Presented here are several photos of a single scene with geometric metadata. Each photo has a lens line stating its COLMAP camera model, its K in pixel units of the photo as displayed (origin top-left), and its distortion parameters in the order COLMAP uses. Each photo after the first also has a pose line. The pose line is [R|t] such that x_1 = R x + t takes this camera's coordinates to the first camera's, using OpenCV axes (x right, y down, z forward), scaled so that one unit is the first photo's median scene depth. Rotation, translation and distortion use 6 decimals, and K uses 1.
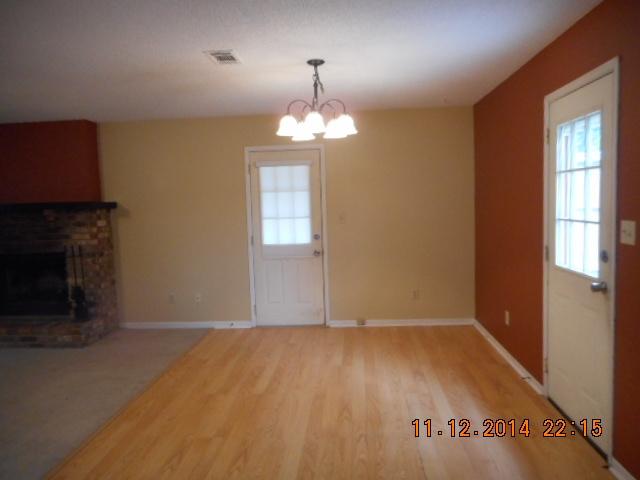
lens RADIAL K [[475.5, 0, 319.8], [0, 475.5, 241.3], [0, 0, 1]] dist [-0.009284, -0.002032]
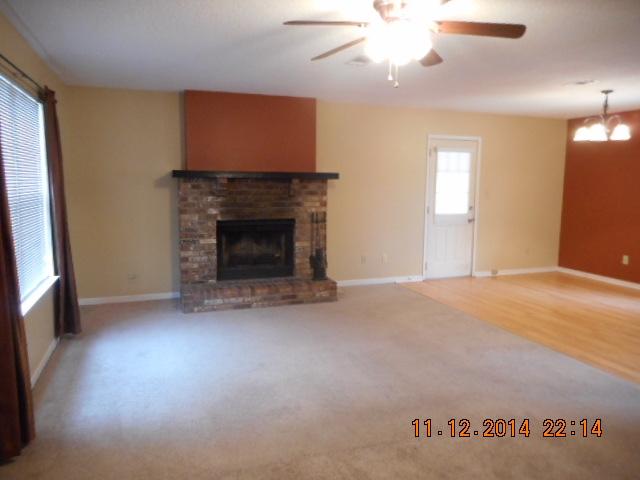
lens RADIAL K [[475.5, 0, 319.8], [0, 475.5, 241.3], [0, 0, 1]] dist [-0.009284, -0.002032]
pose [[0.915617, -0.012835, 0.401846, -0.915246], [-0.003827, 0.999167, 0.040633, 0.030588], [-0.402033, -0.038742, 0.914805, -0.026590]]
